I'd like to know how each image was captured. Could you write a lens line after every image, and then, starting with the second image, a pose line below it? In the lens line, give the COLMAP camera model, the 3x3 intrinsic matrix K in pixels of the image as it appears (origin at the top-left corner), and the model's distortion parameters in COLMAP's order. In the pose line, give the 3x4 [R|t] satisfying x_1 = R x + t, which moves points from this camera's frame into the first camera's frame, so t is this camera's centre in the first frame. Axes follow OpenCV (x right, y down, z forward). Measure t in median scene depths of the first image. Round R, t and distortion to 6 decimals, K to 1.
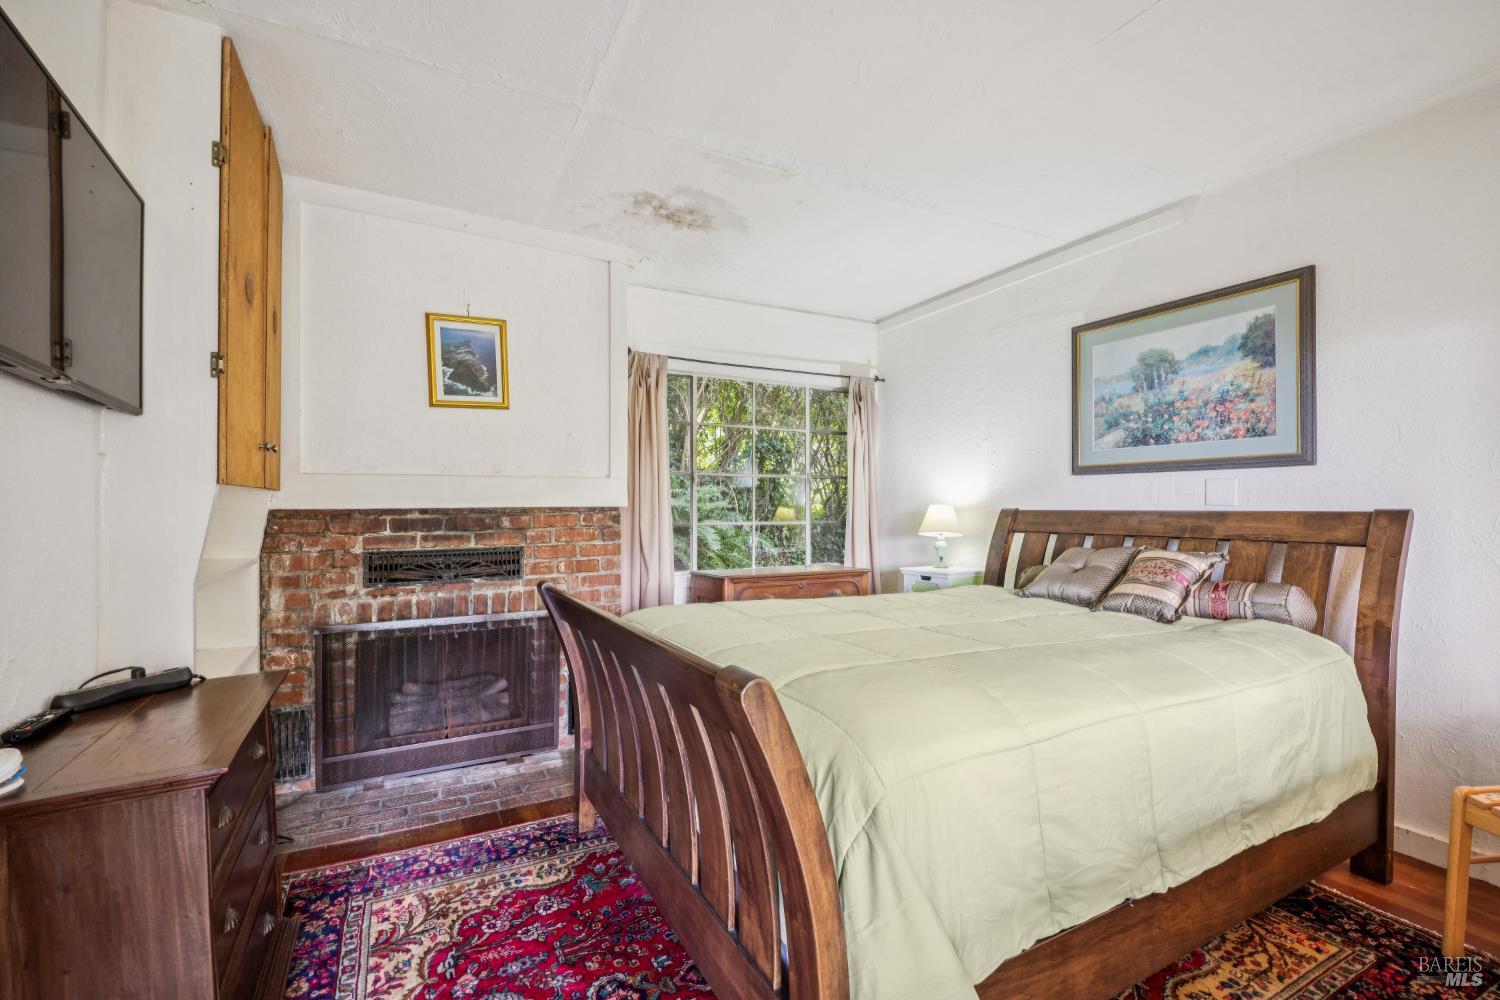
lens RADIAL K [[673.1, 0, 749.0], [0, 673.1, 510.3], [0, 0, 1]] dist [0.023322, 0.000039]
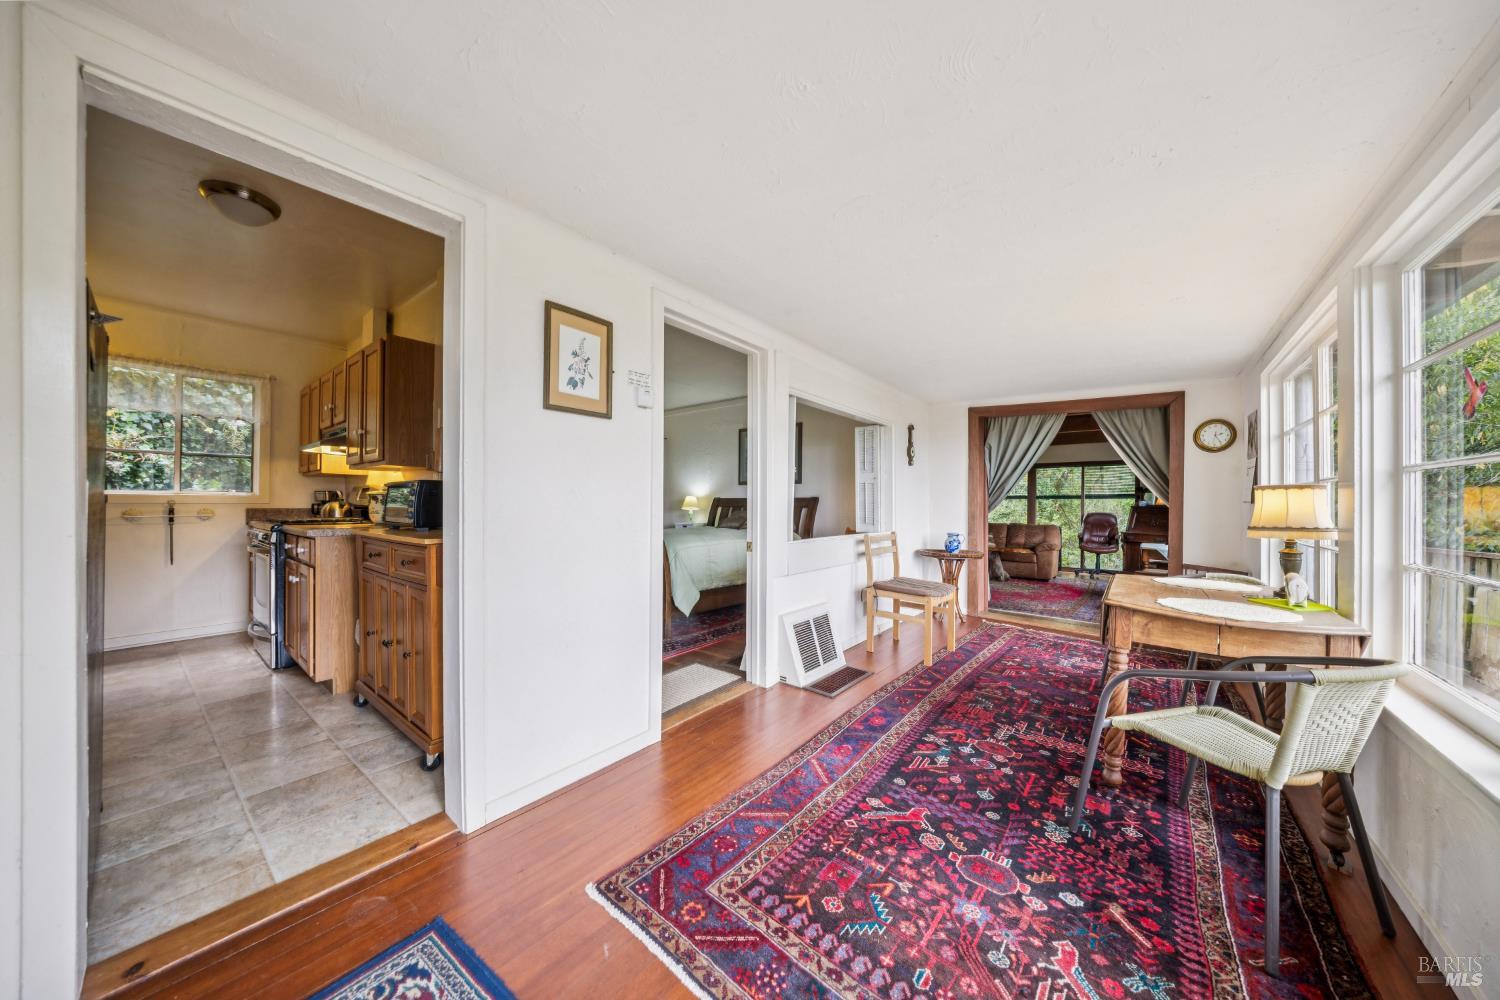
lens RADIAL K [[495.2, 0, 759.0], [0, 495.2, 504.6], [0, 0, 1]] dist [-0.018605, 0.000103]
pose [[0.917016, 0.002153, 0.398845, -0.253326], [-0.002242, 0.999997, -0.000244, 0.027612], [-0.398845, -0.000670, 0.917018, -0.916264]]
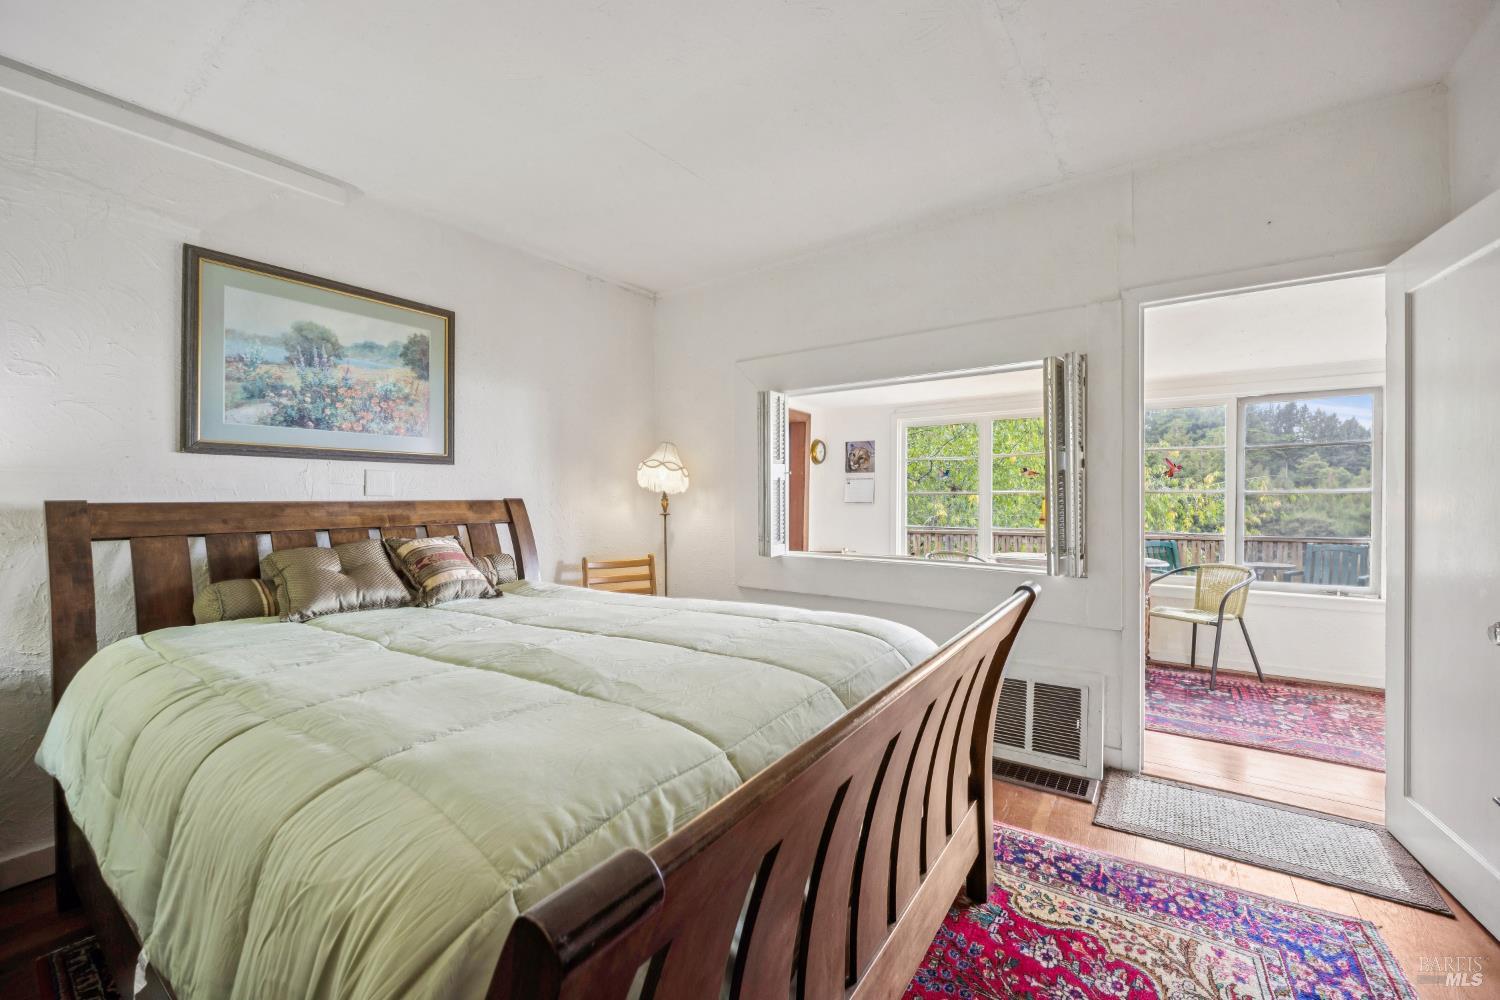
lens RADIAL K [[608.5, 0, 756.1], [0, 608.5, 496.4], [0, 0, 1]] dist [-0.011460, -0.000065]
pose [[-0.449618, -0.005815, 0.893202, -0.393767], [0.000433, 0.999977, 0.006728, -0.011163], [-0.893221, 0.003412, -0.449605, 0.841199]]
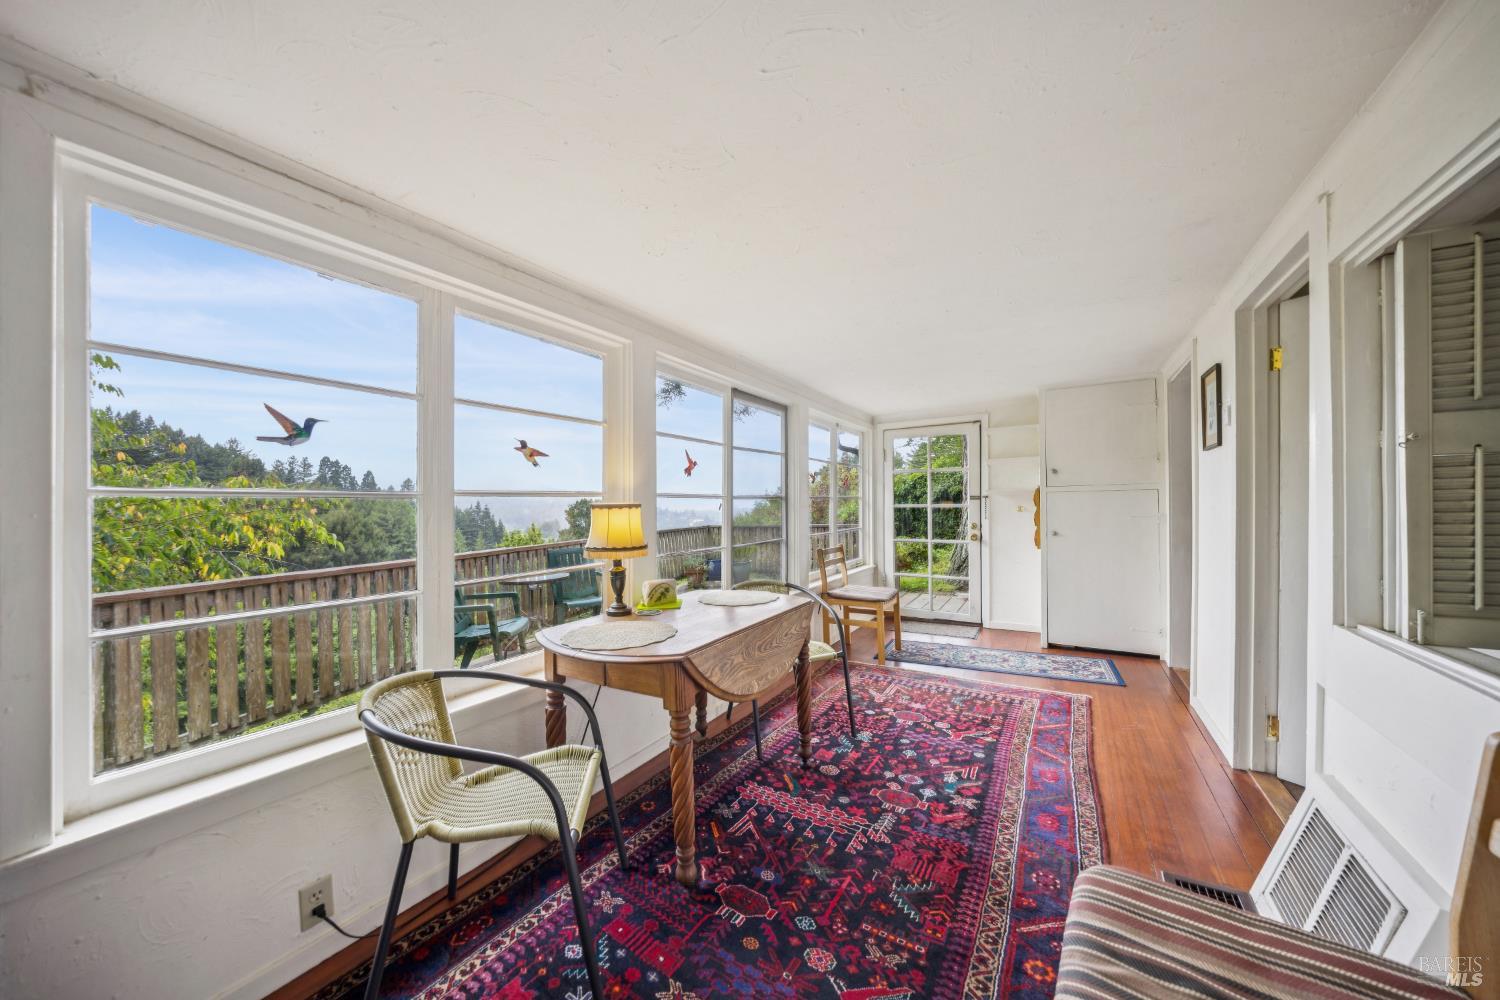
lens RADIAL K [[499.6, 0, 747.9], [0, 499.6, 501.6], [0, 0, 1]] dist [-0.001659, -0.000055]
pose [[-0.873590, 0.000290, -0.486663, 0.863880], [-0.000361, 0.999999, 0.001244, -0.004434], [0.486663, 0.001263, -0.873589, 0.101744]]
